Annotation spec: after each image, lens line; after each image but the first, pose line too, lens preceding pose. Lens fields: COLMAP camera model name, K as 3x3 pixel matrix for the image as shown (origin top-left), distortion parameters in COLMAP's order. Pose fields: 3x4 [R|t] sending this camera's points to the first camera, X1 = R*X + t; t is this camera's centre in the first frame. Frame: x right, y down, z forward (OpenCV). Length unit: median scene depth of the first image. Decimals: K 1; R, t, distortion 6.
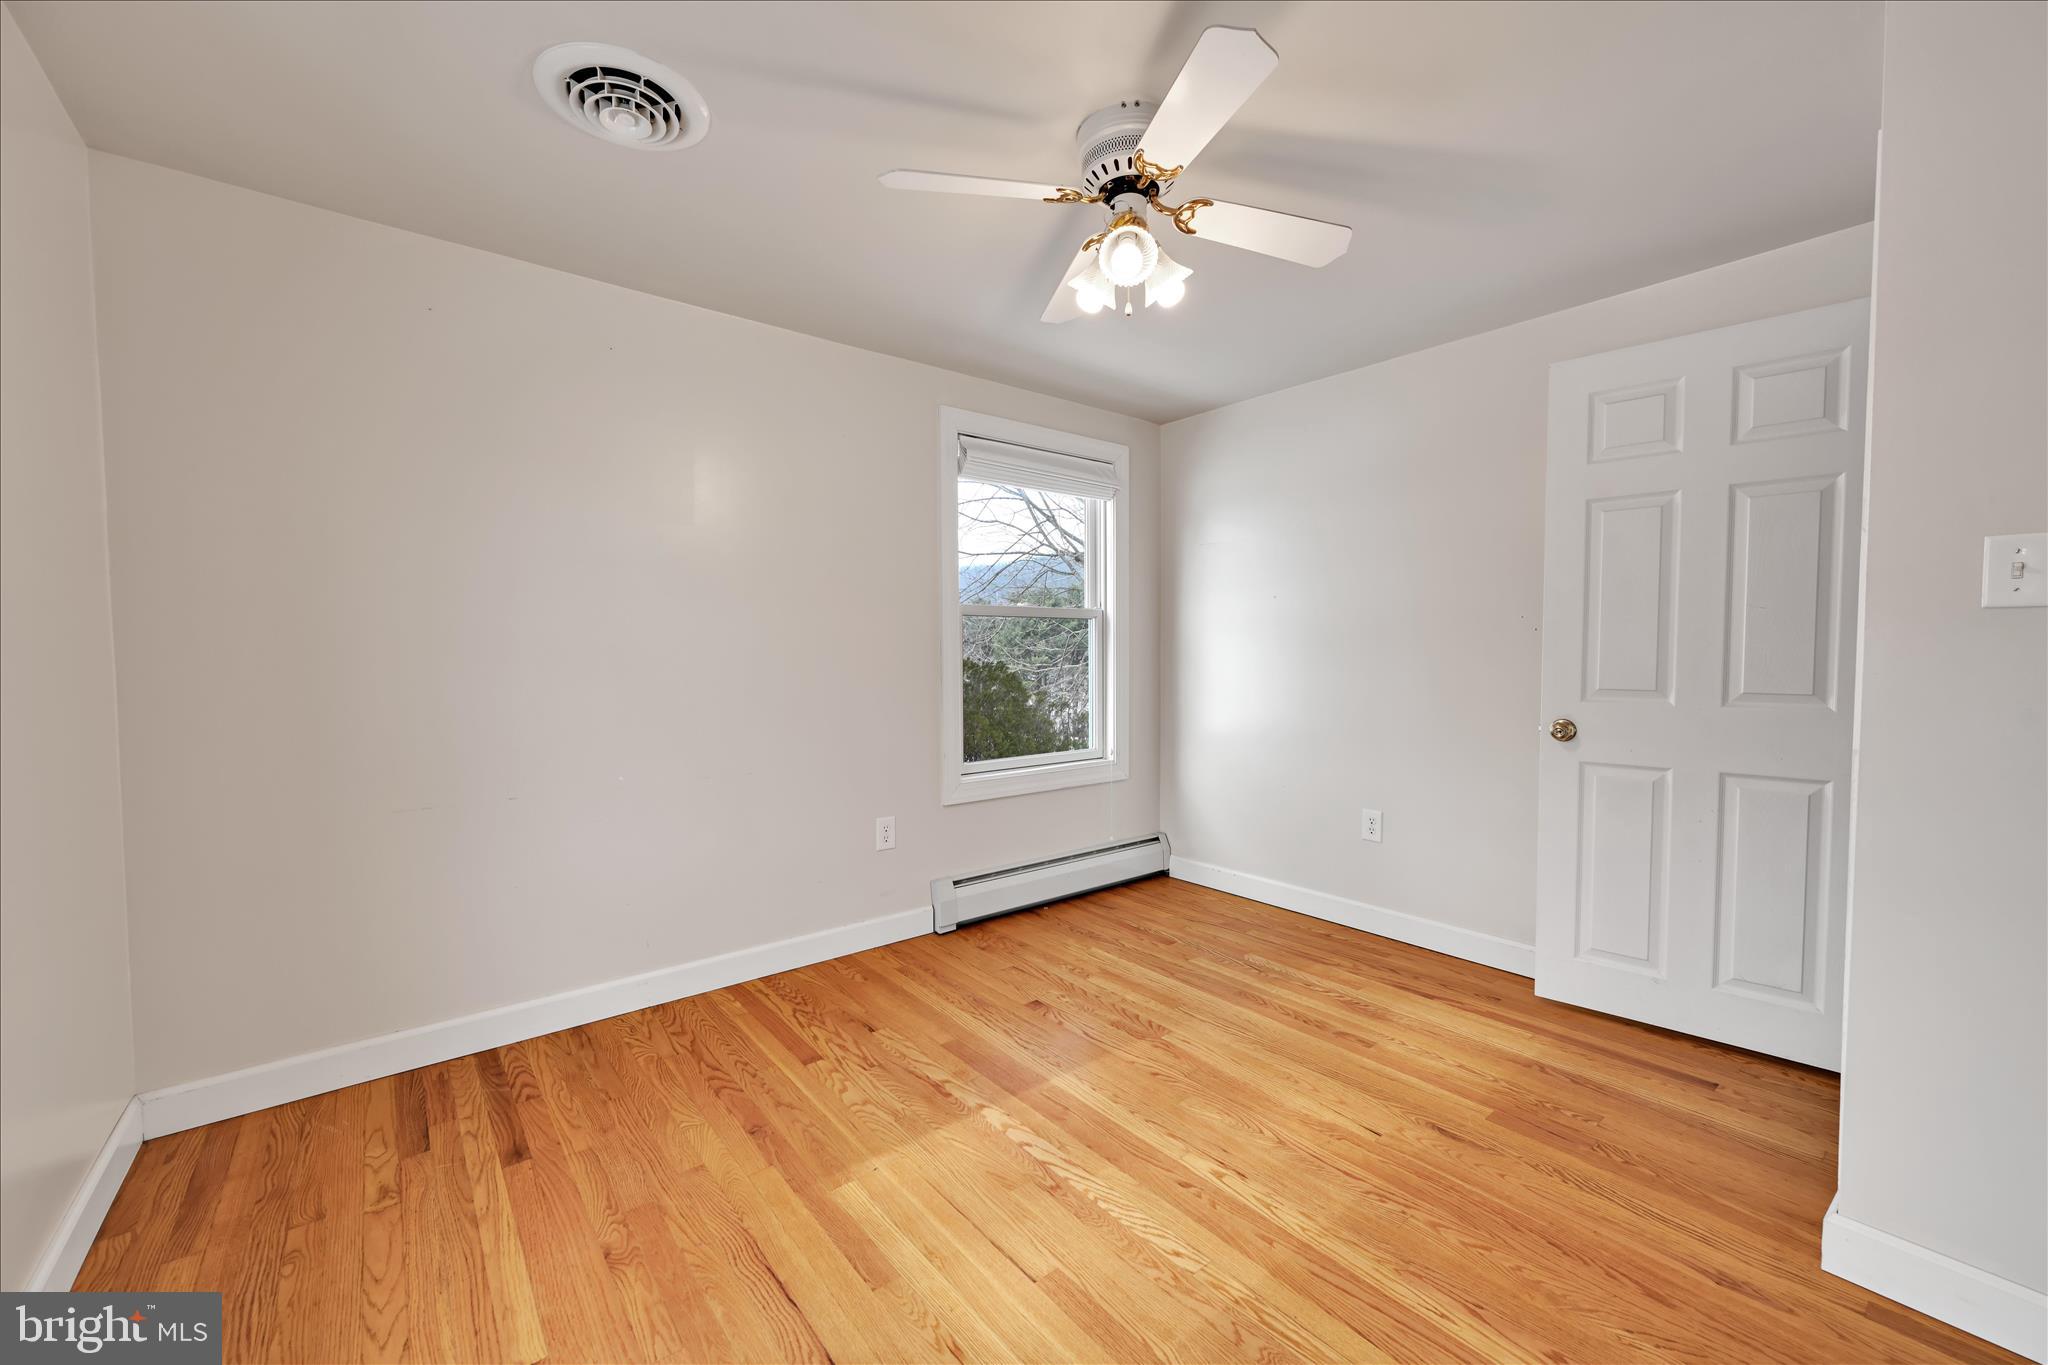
lens RADIAL K [[804.6, 0, 1024.0], [0, 804.6, 682.5], [0, 0, 1]] dist [-0.000372, -0.000060]
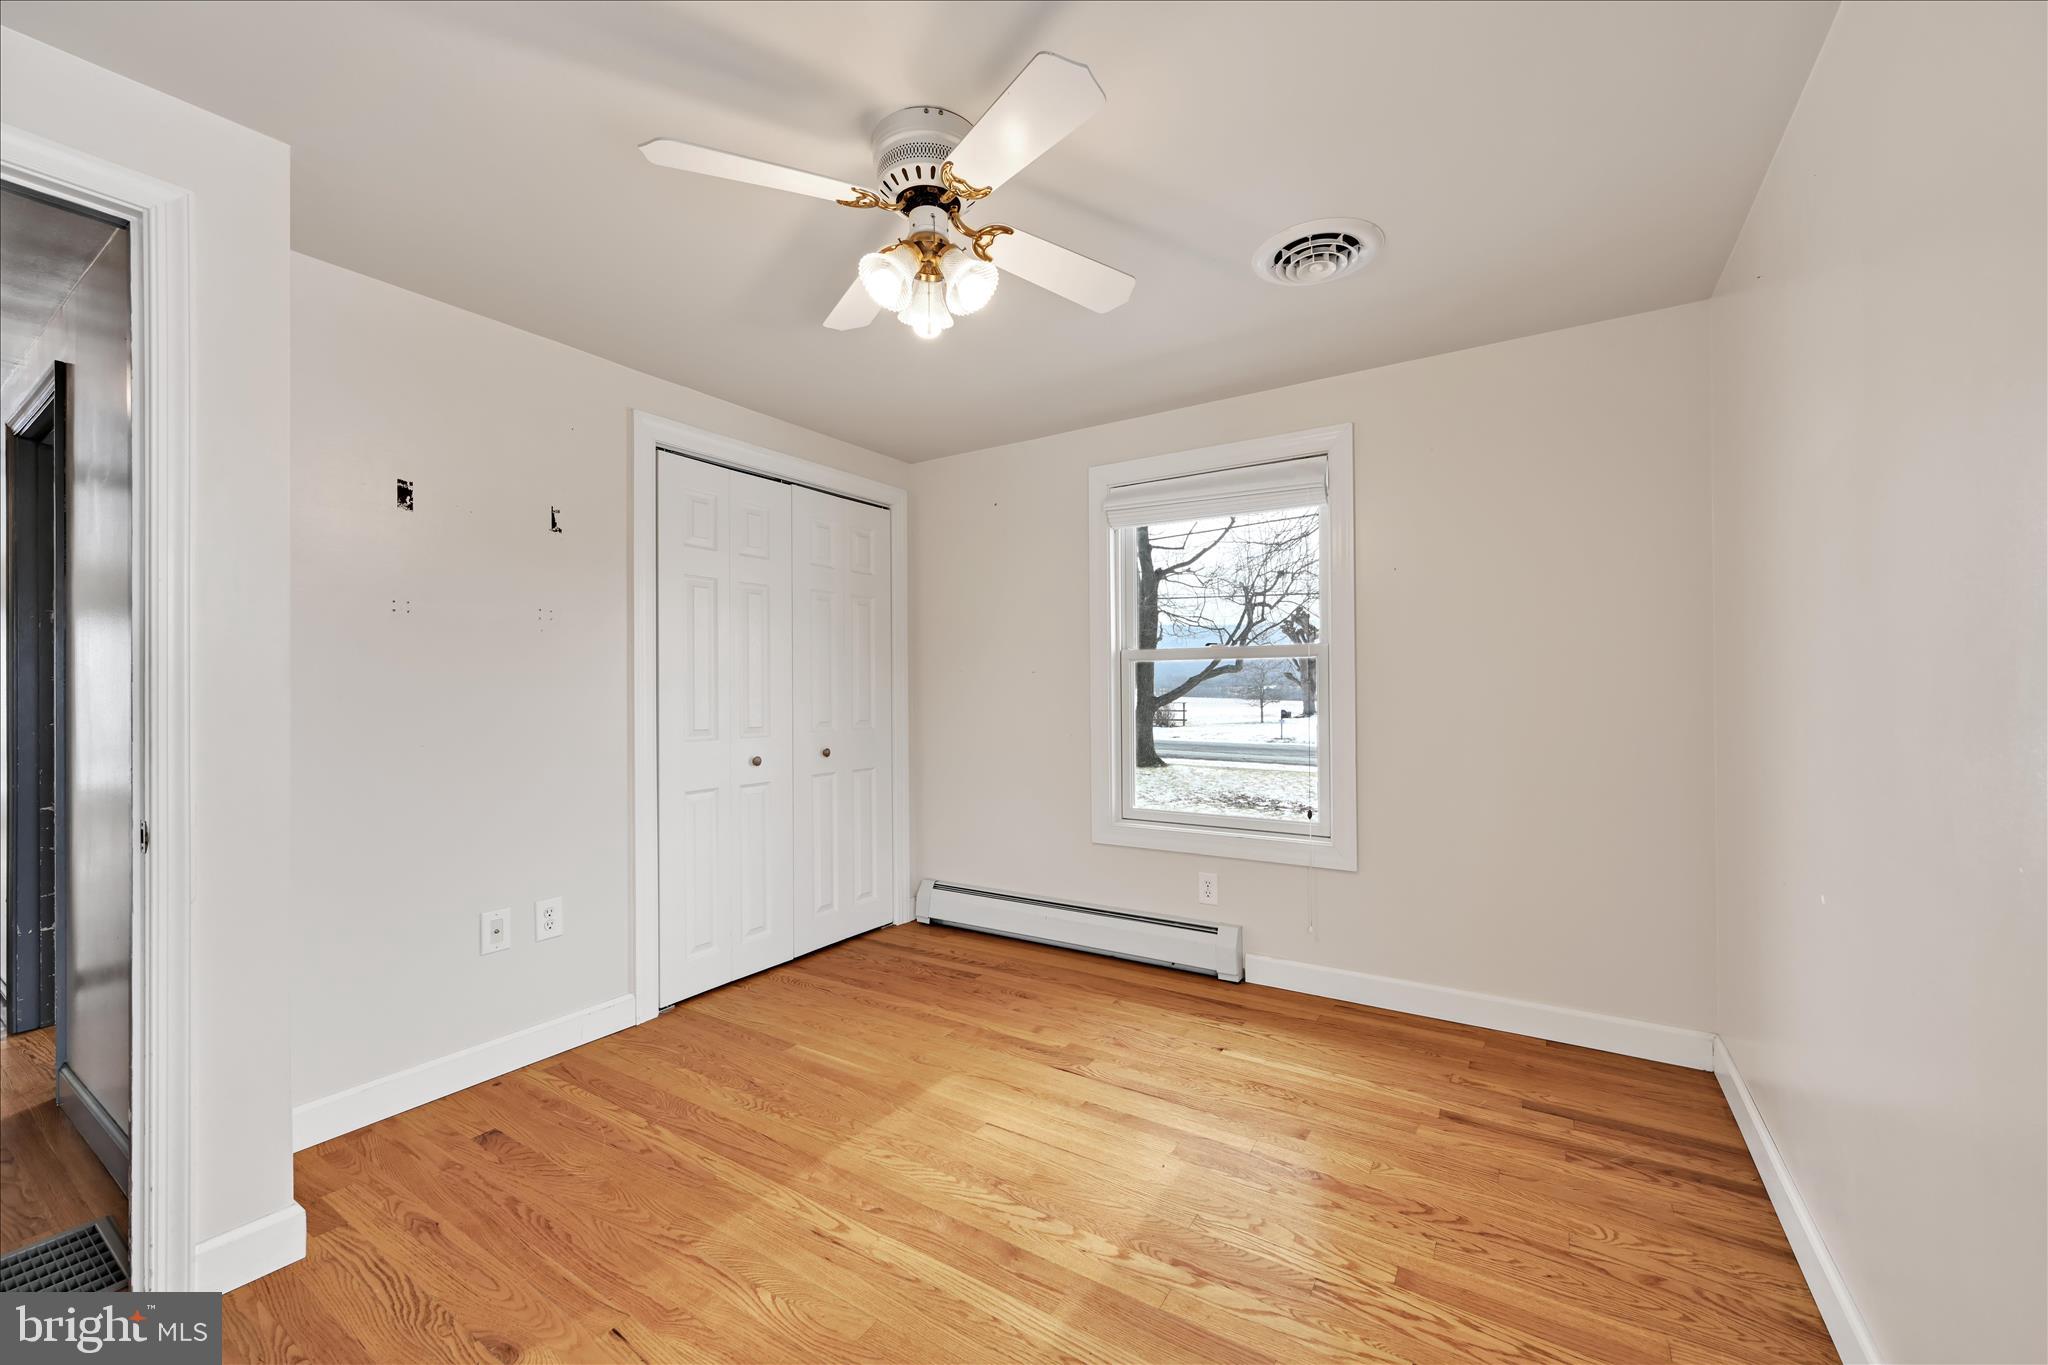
lens RADIAL K [[804.6, 0, 1024.0], [0, 804.6, 682.5], [0, 0, 1]] dist [-0.000372, -0.000060]
pose [[-0.949578, 0.010154, -0.313367, 0.312092], [-0.000348, 0.999441, 0.033440, -0.077877], [0.313531, 0.031863, -0.949043, 1.864921]]
